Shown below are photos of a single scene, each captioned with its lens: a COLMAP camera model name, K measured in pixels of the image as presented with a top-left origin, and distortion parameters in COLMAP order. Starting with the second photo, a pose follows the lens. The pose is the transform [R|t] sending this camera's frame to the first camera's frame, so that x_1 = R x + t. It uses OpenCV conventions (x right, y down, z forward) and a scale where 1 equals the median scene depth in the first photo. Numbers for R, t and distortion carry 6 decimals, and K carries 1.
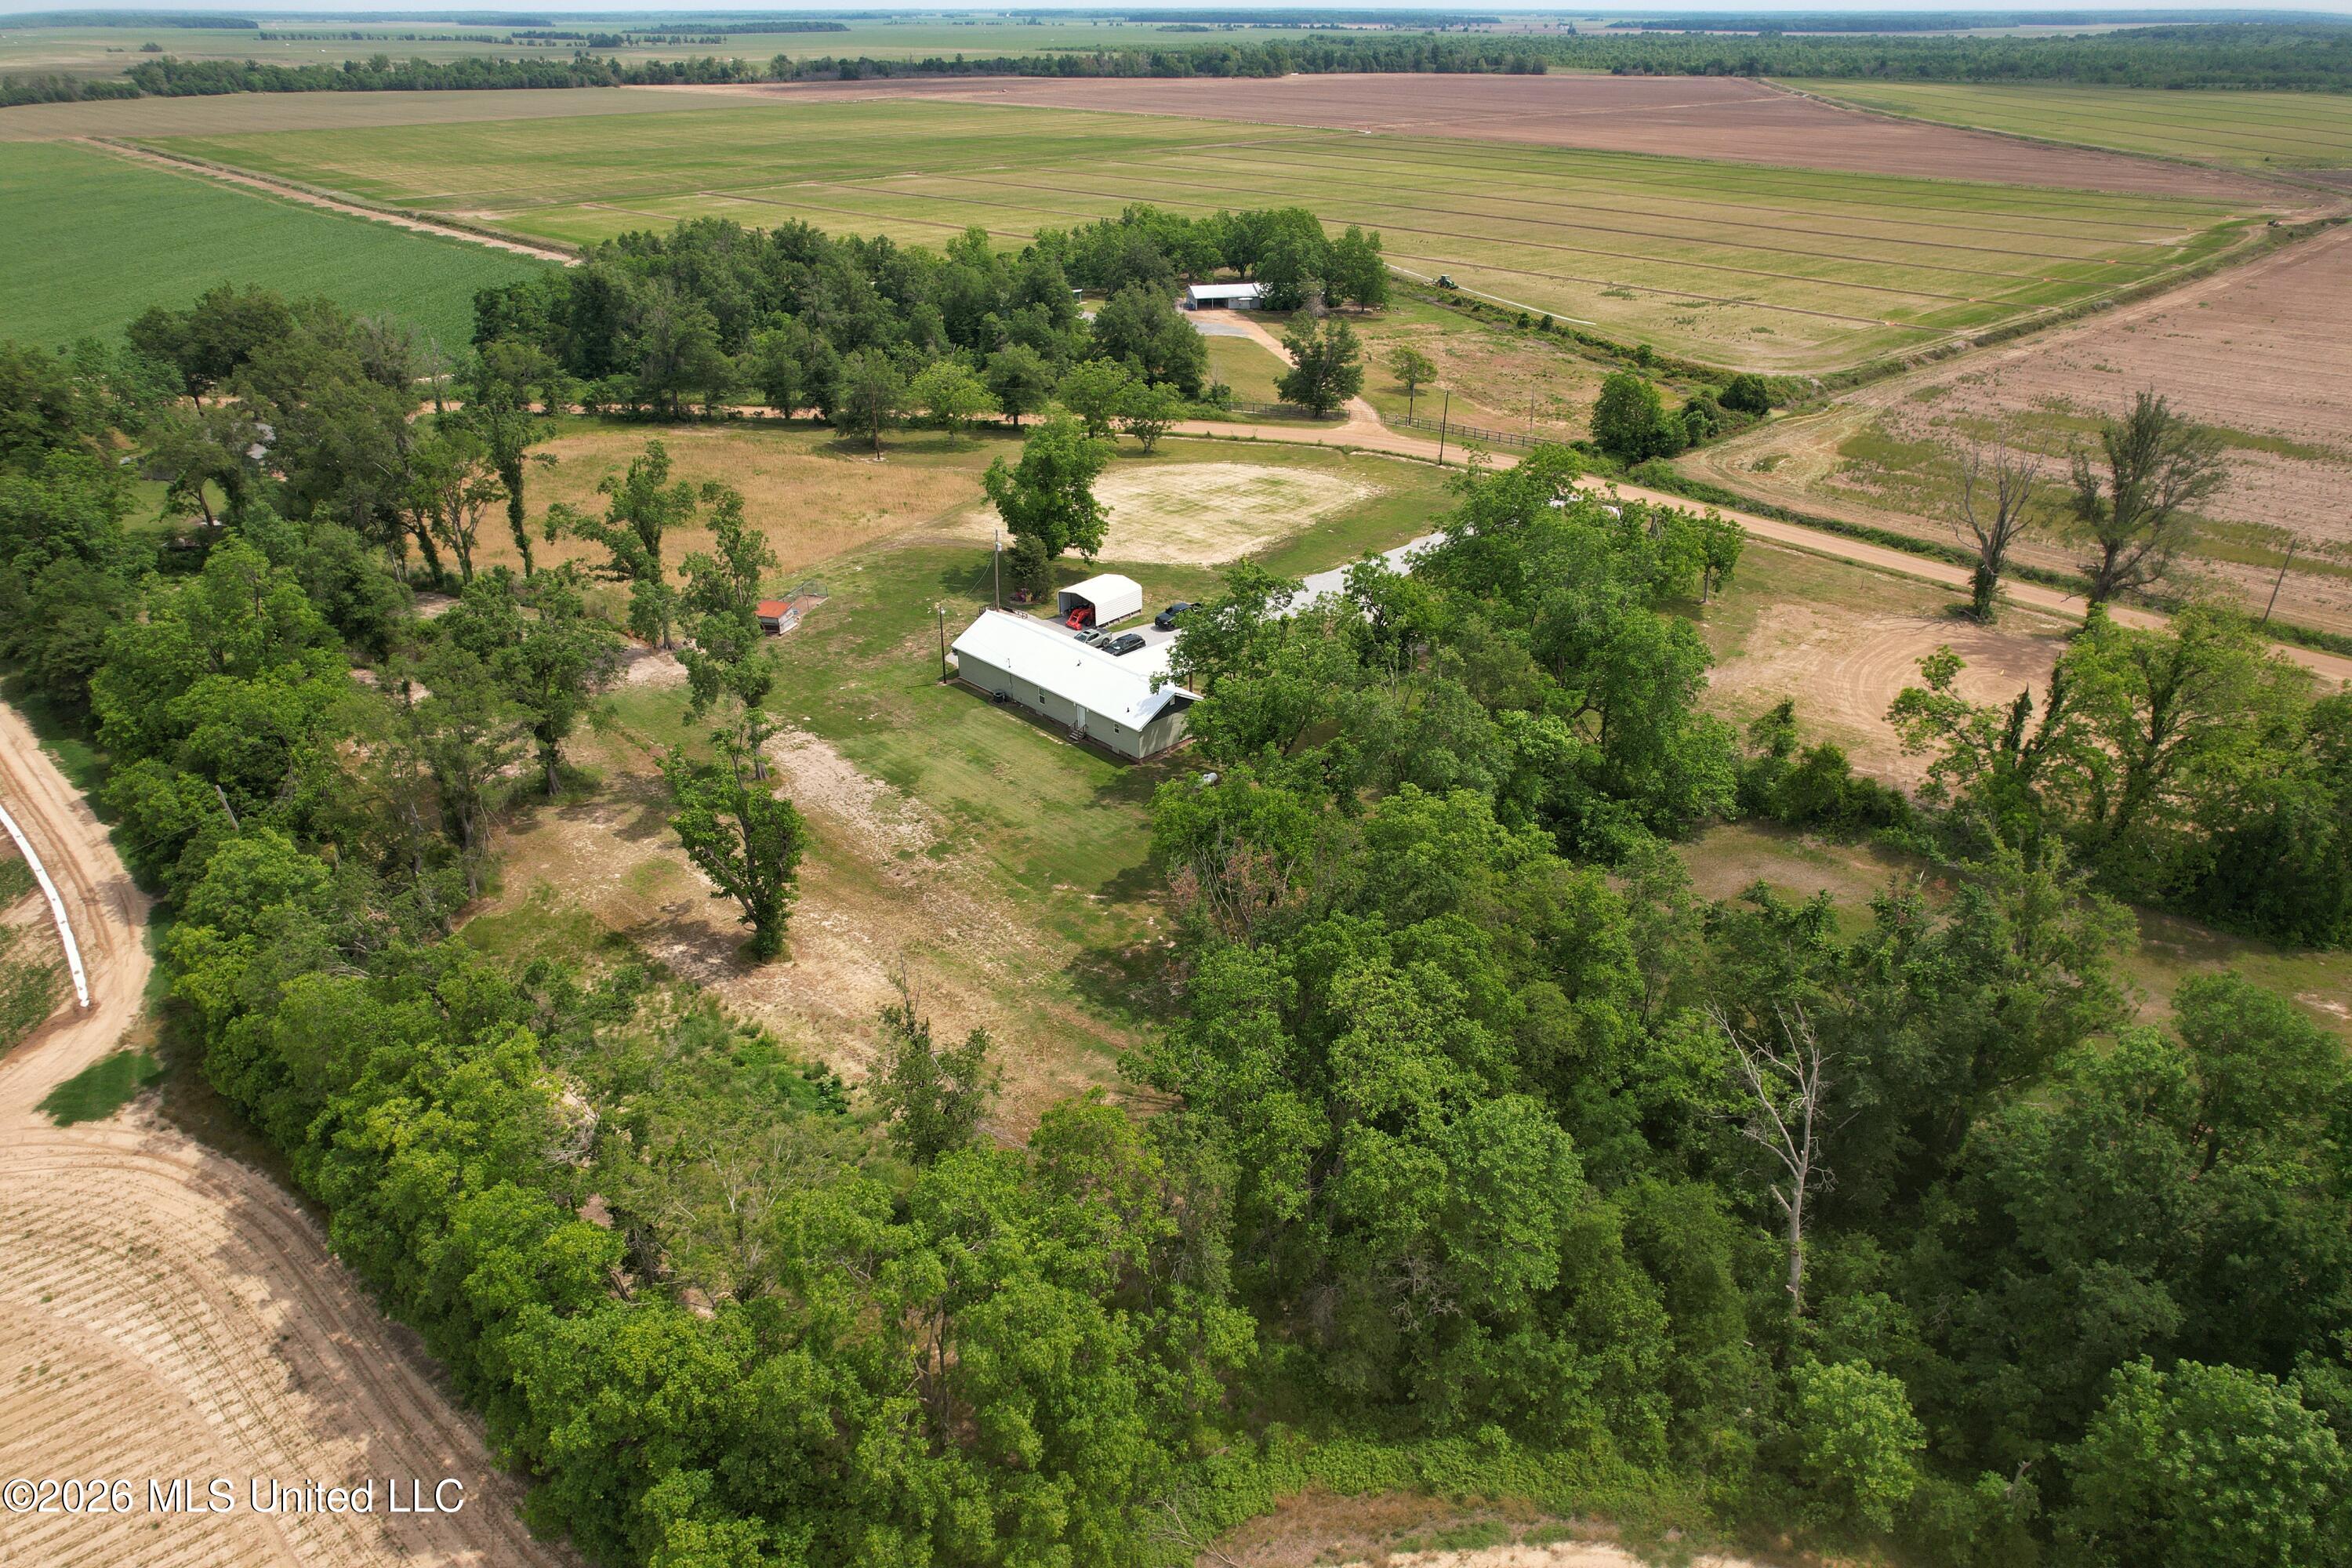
lens RADIAL K [[1501.5, 0, 1189.9], [0, 1501.5, 803.8], [0, 0, 1]] dist [-0.076976, 0.064345]
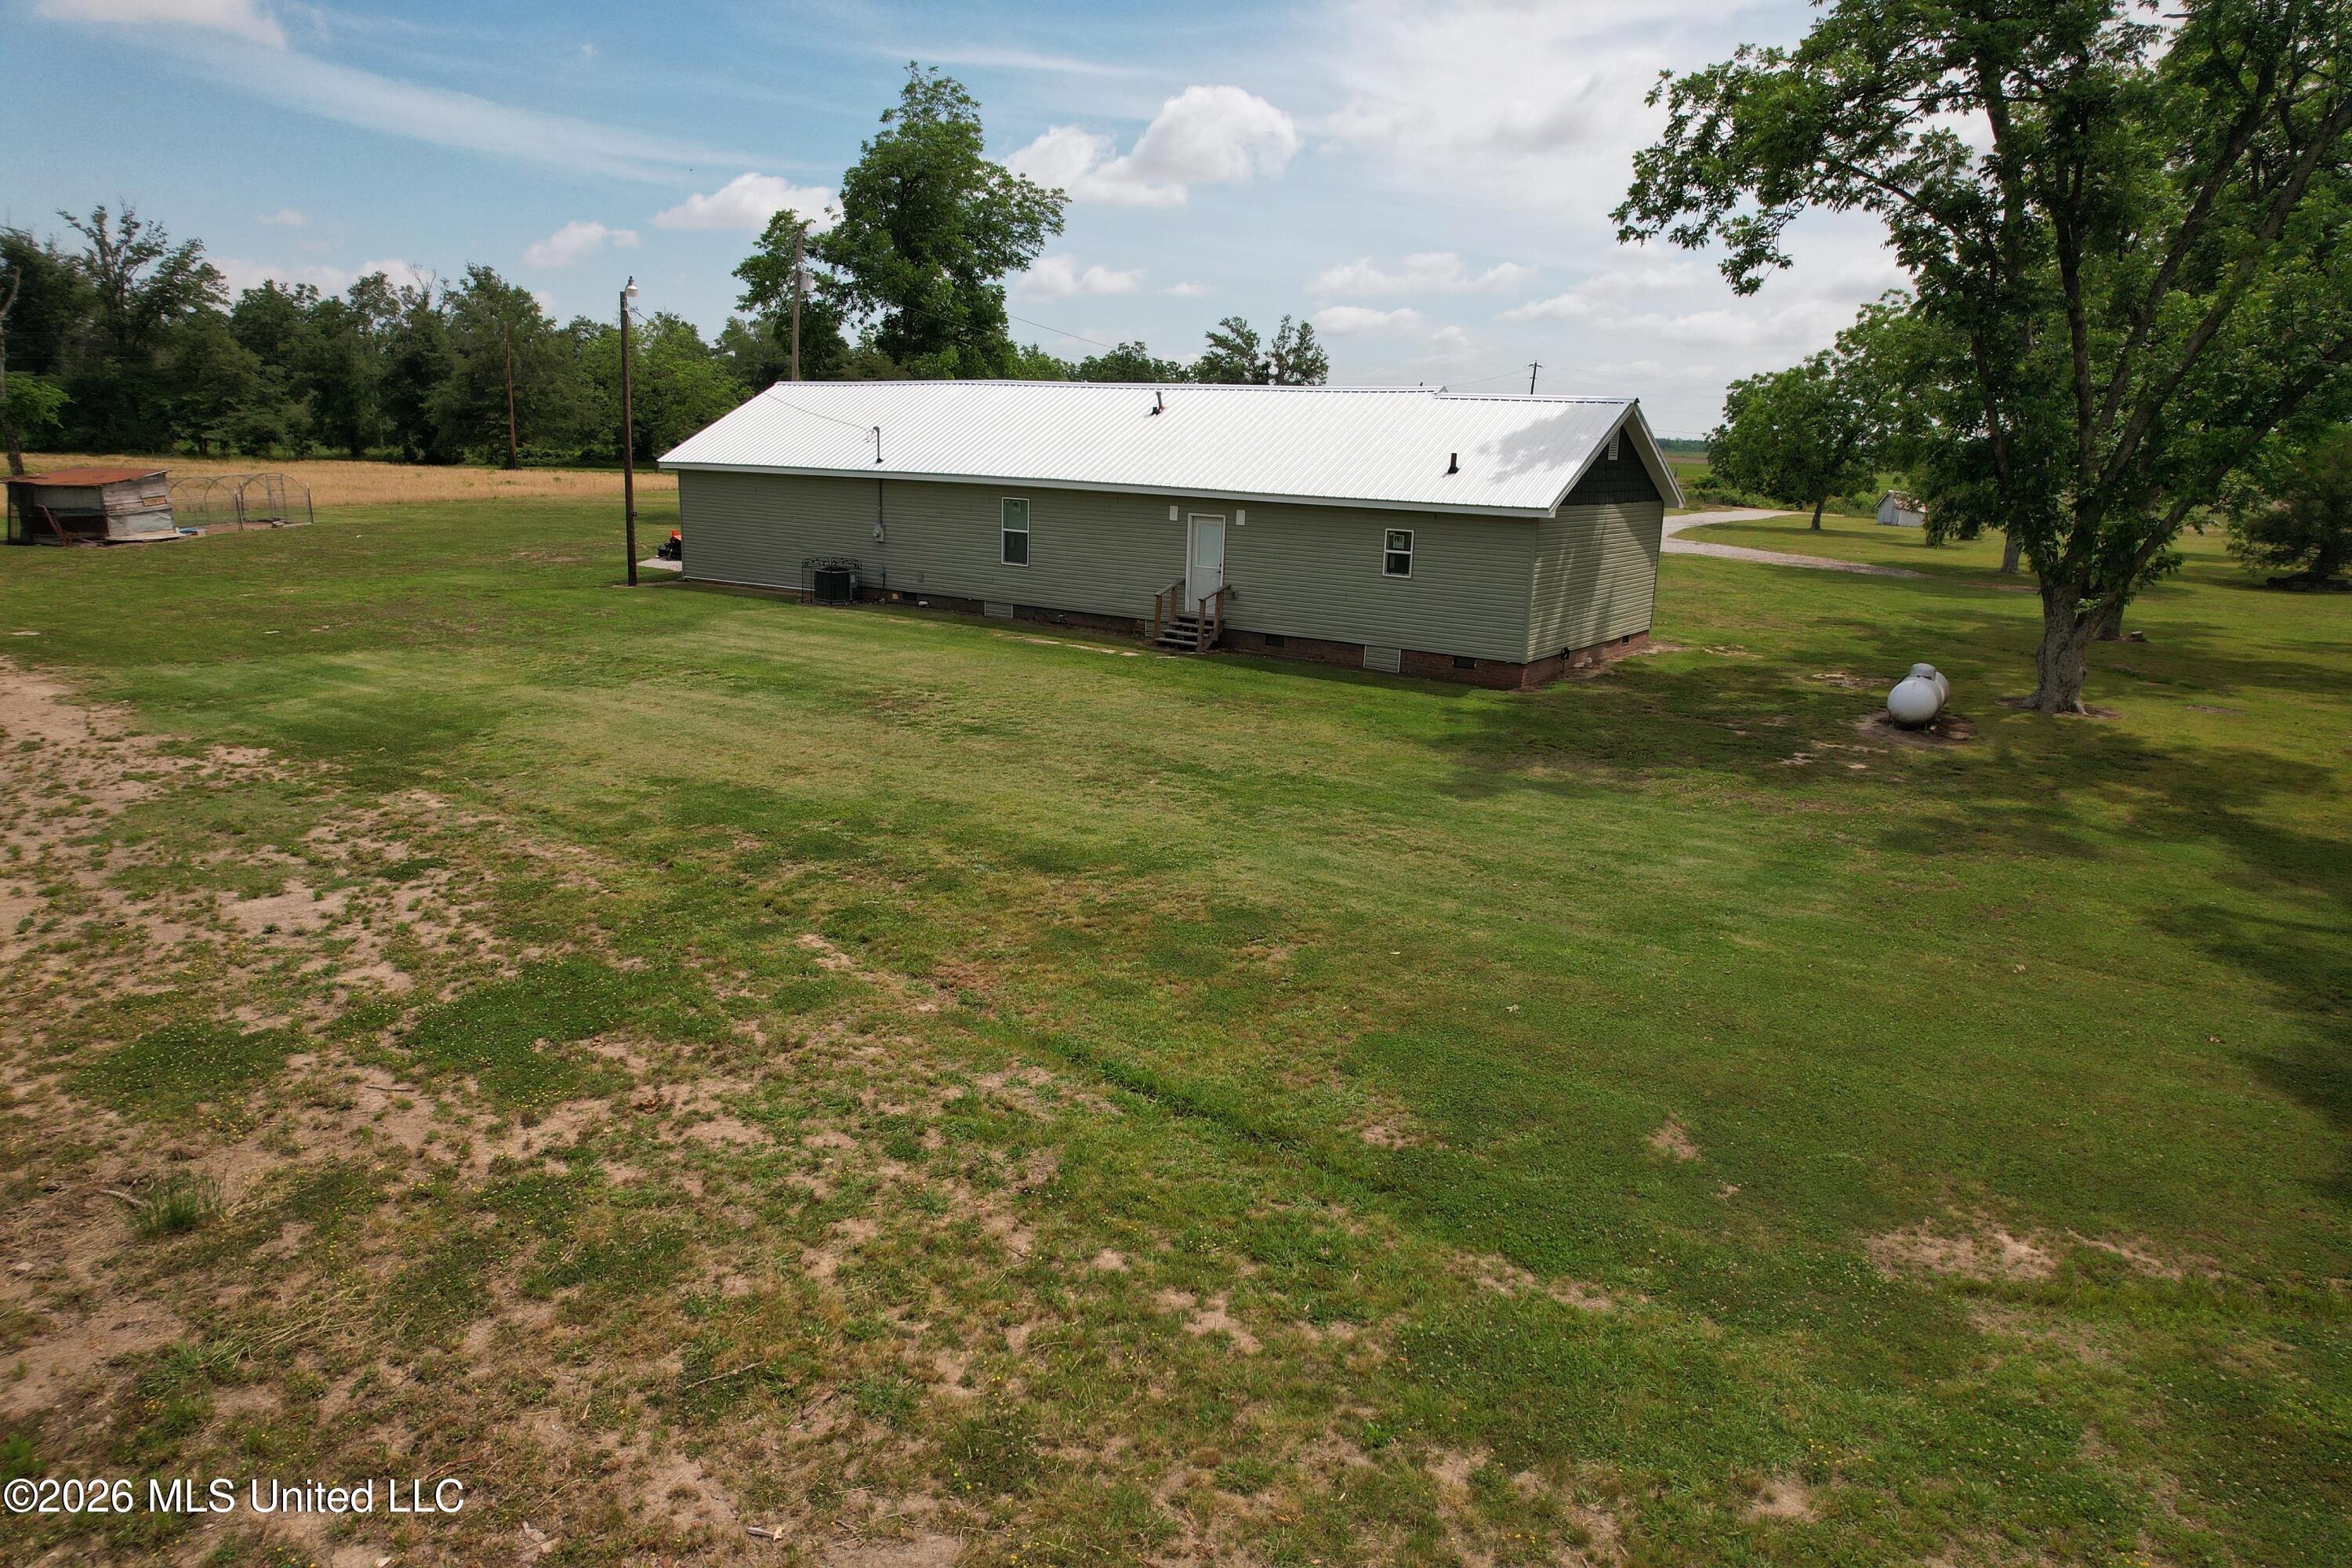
lens RADIAL K [[1501.5, 0, 1189.9], [0, 1501.5, 803.8], [0, 0, 1]] dist [-0.076976, 0.064345]
pose [[0.979781, -0.009783, 0.199832, -0.133446], [0.058638, 0.968983, -0.240070, 0.042696], [-0.191285, 0.246934, 0.949965, 0.833478]]
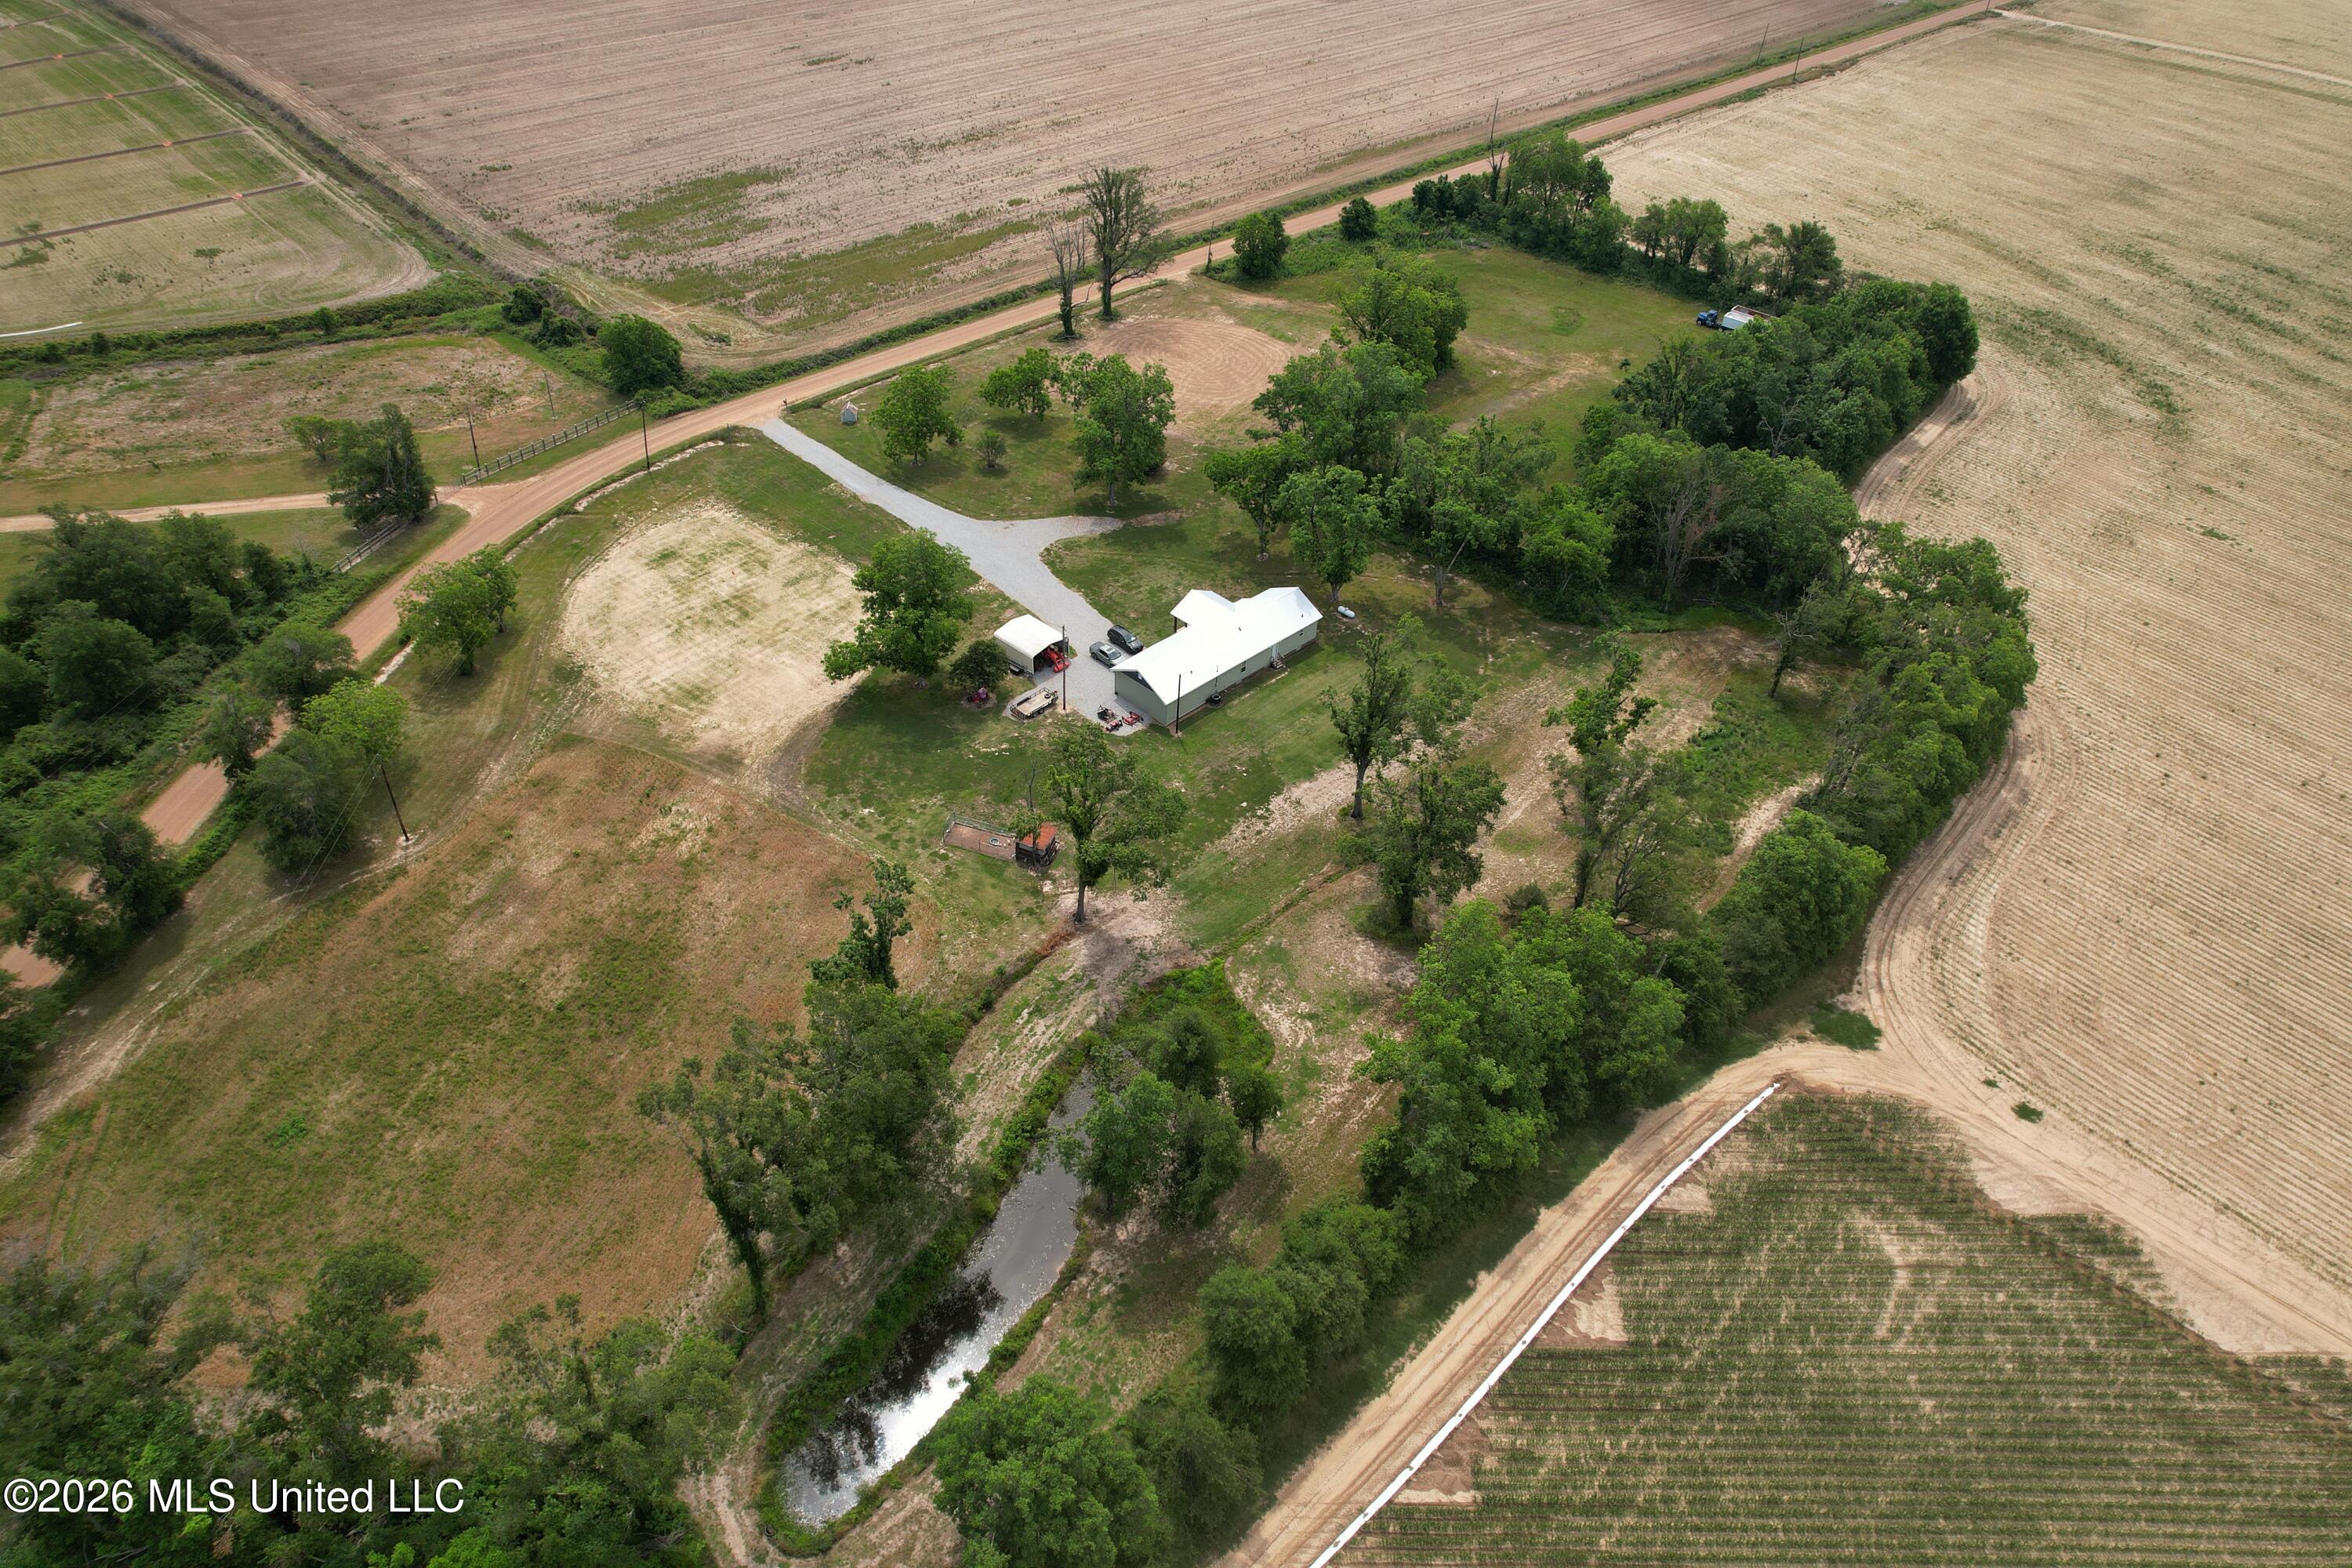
lens RADIAL K [[1501.5, 0, 1189.9], [0, 1501.5, 803.8], [0, 0, 1]] dist [-0.076976, 0.064345]
pose [[-0.007300, -0.645665, 0.763586, -1.267294], [0.448315, 0.680451, 0.579654, -0.830580], [-0.893846, 0.346559, 0.284494, 0.789516]]
